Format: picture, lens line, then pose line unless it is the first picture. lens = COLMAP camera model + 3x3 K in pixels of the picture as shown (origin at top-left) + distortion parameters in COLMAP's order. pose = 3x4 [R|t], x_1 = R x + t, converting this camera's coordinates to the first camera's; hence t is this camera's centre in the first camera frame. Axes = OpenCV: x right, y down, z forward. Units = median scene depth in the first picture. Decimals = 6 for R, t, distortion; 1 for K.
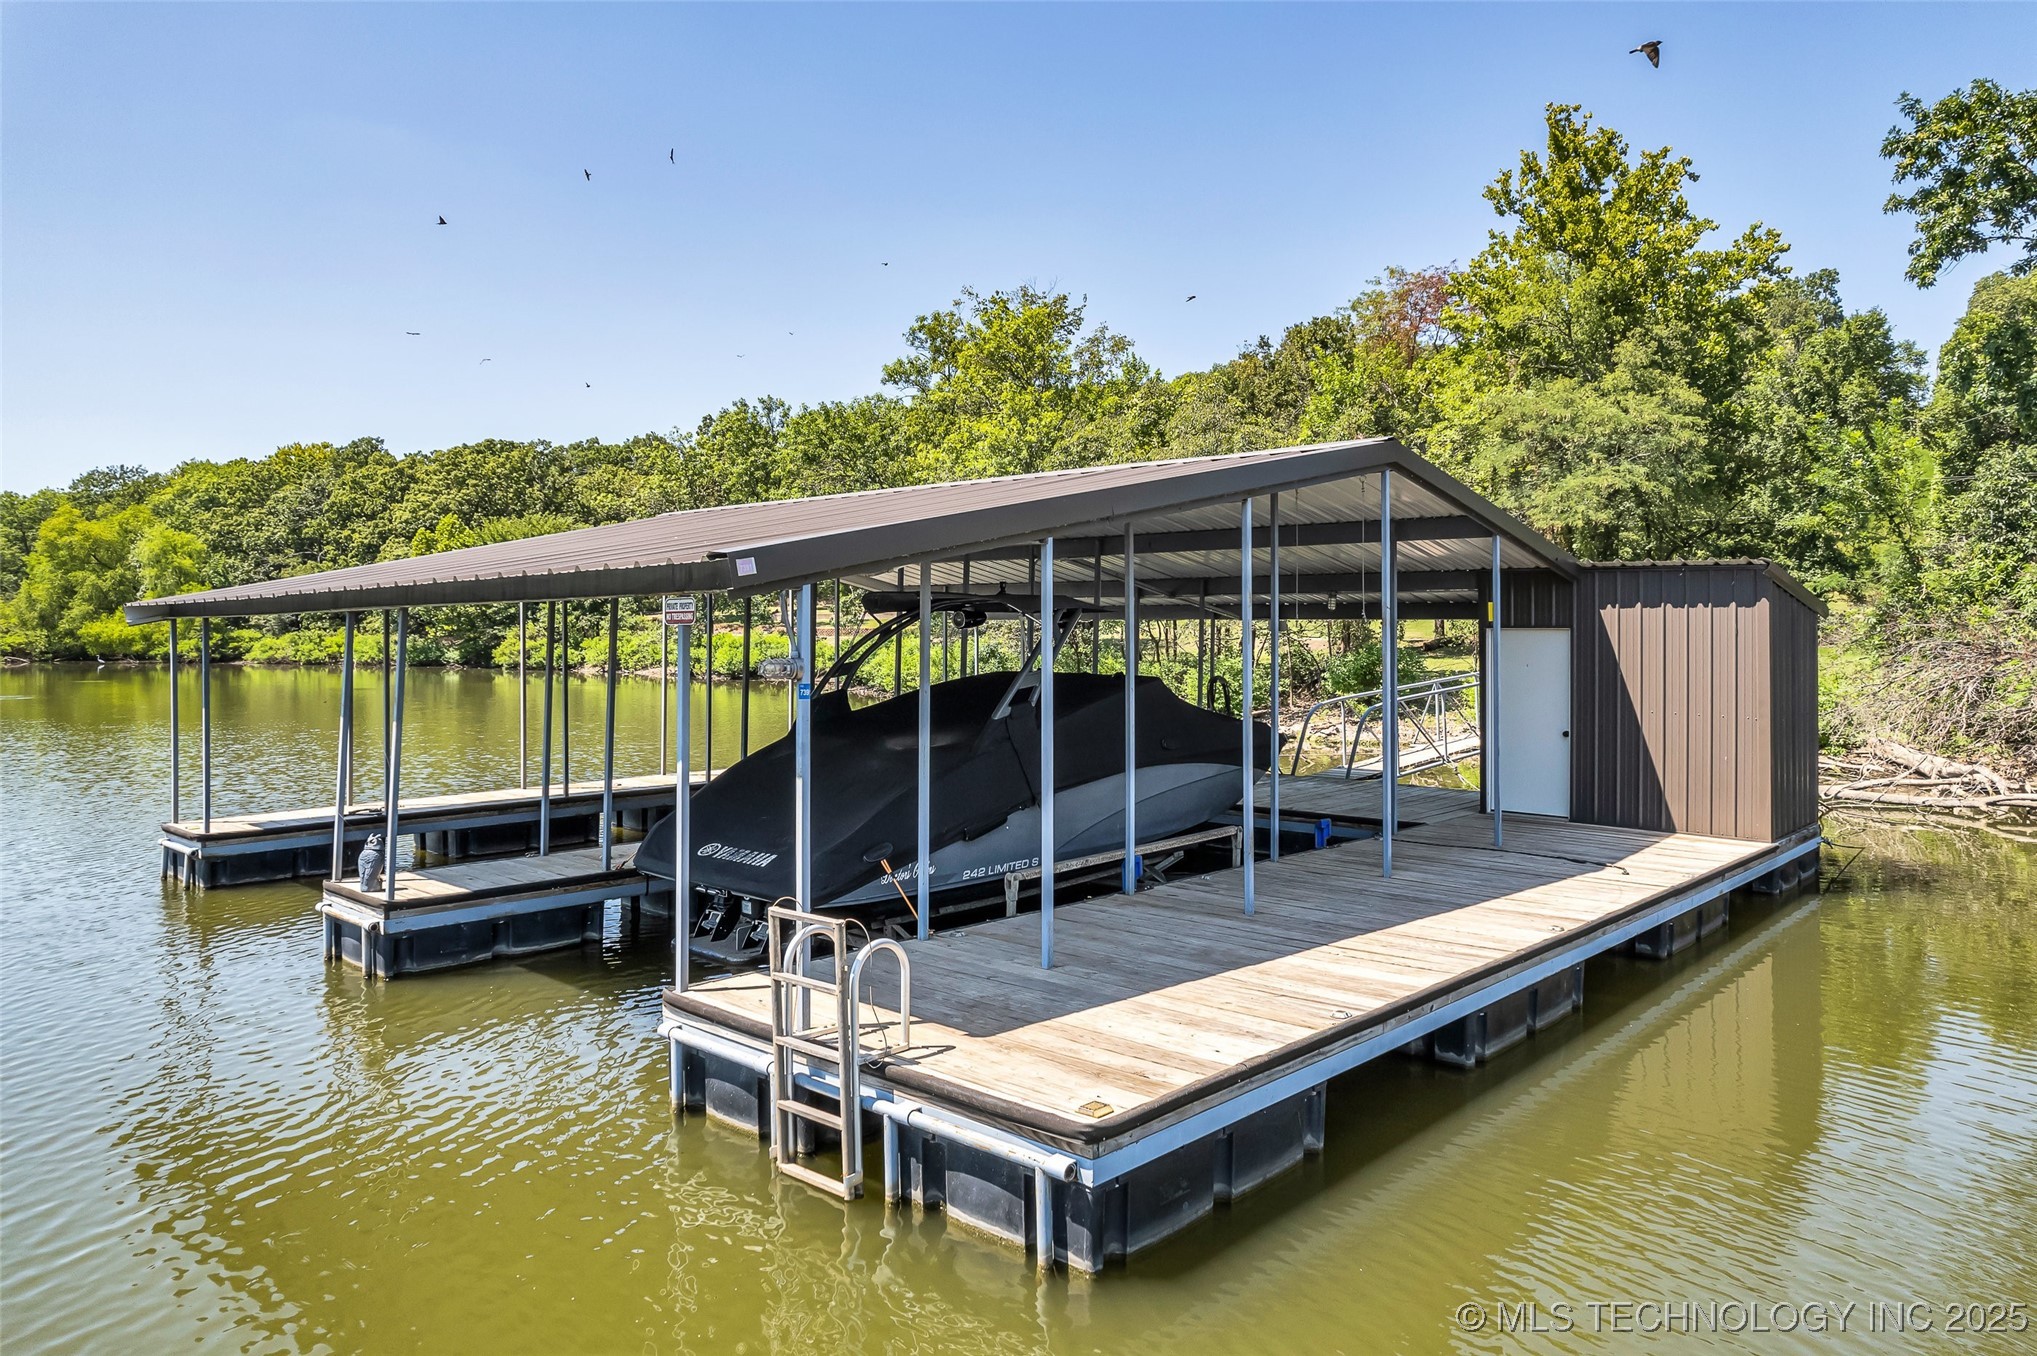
lens RADIAL K [[1321.0, 0, 1025.5], [0, 1321.0, 673.6], [0, 0, 1]] dist [-0.077949, 0.071211]
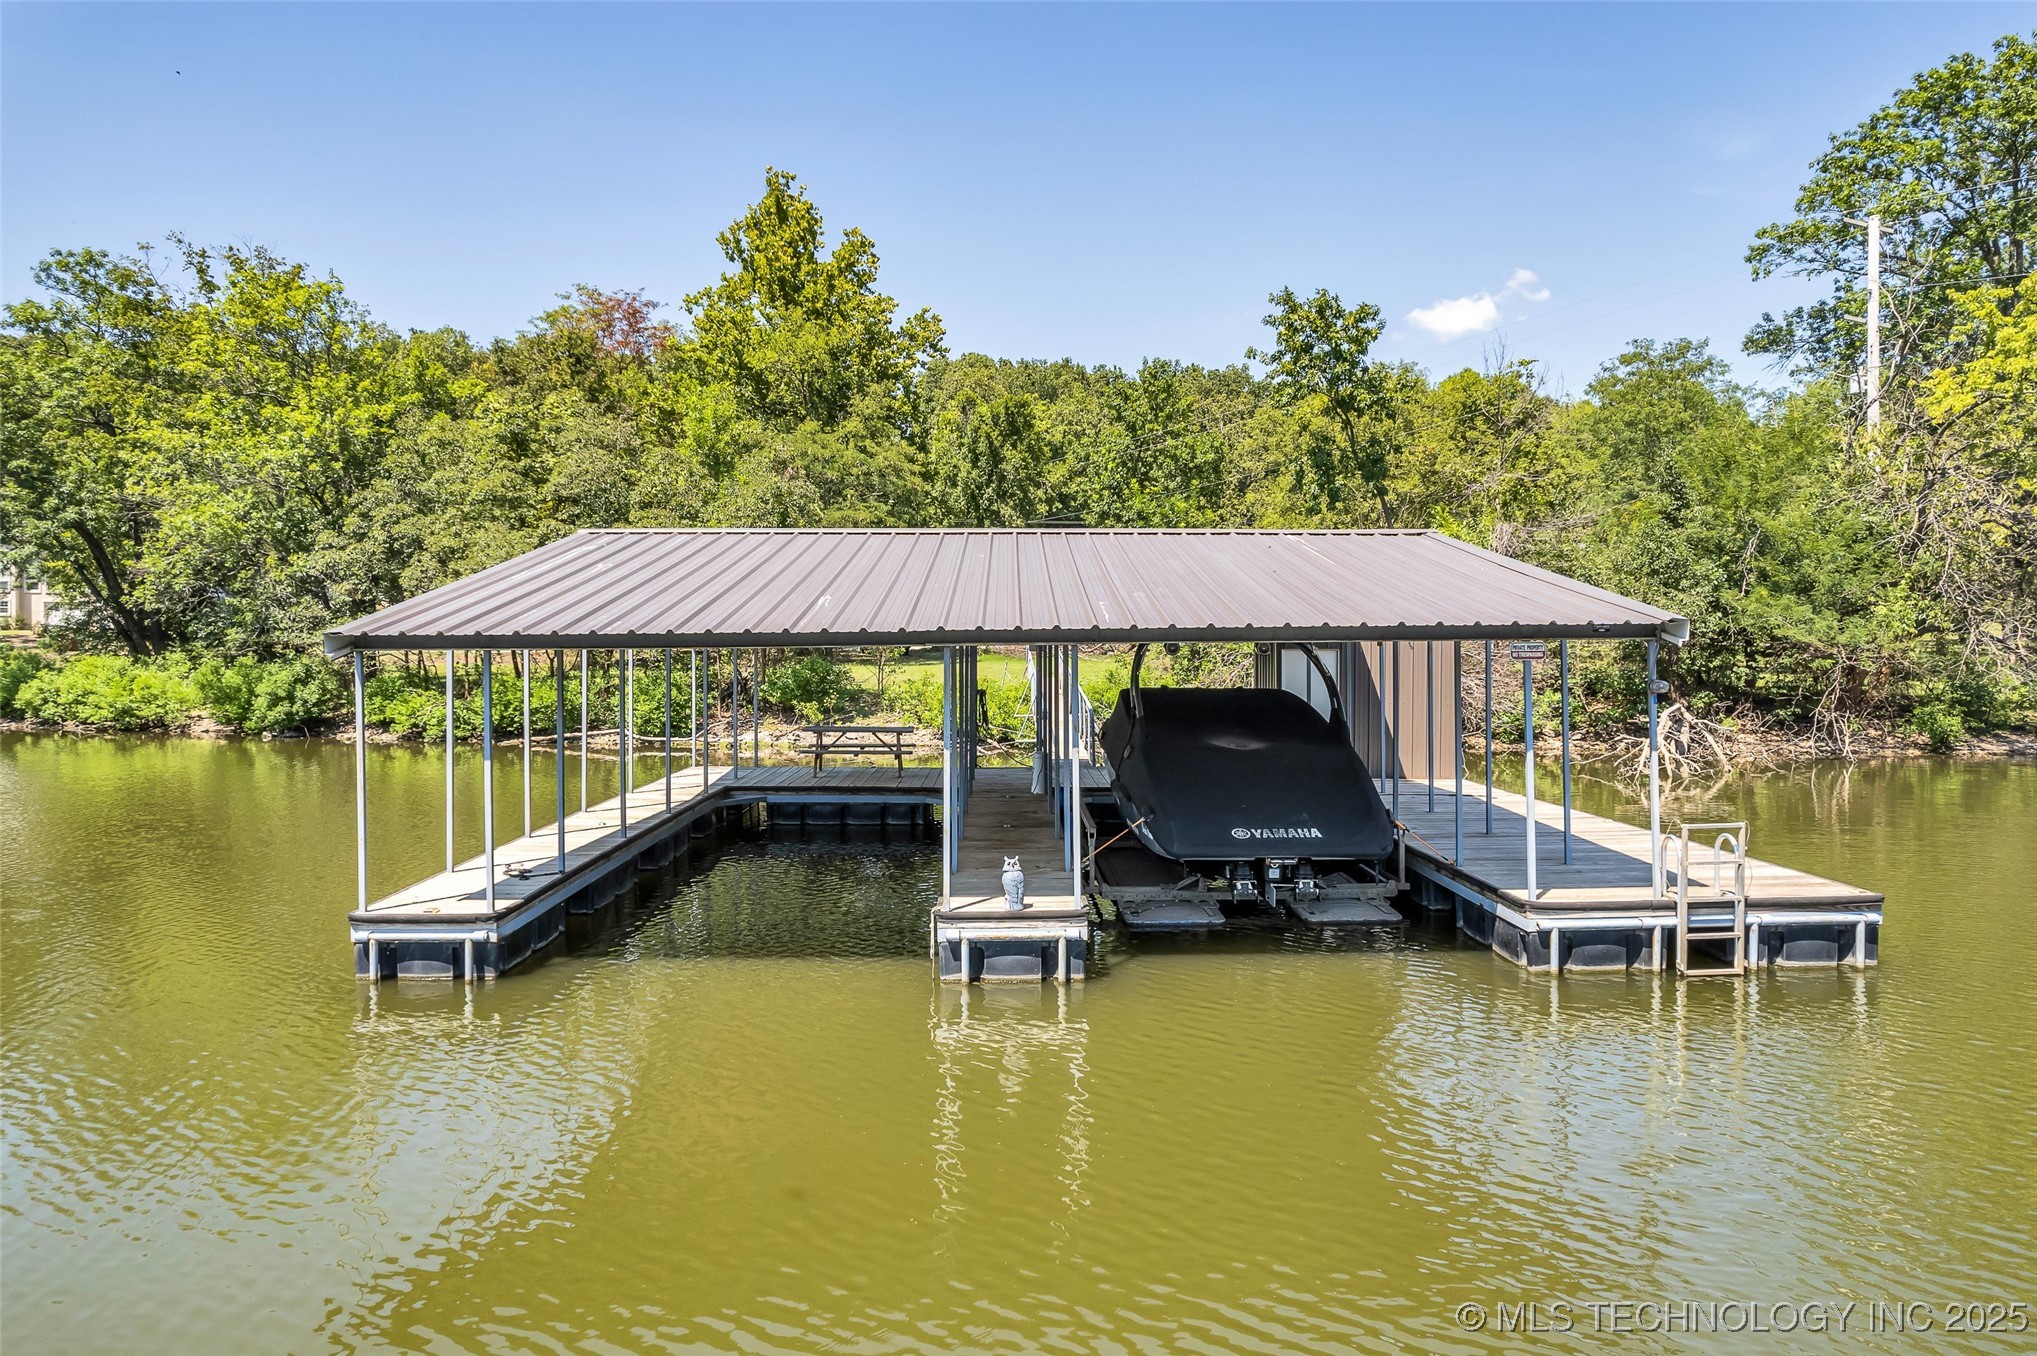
lens RADIAL K [[1321.0, 0, 1025.5], [0, 1321.0, 673.6], [0, 0, 1]] dist [-0.077949, 0.071211]
pose [[0.741890, -0.012459, 0.670406, -0.190807], [0.017102, 0.999854, -0.000345, -0.003390], [-0.670304, 0.011722, 0.741994, 0.028818]]
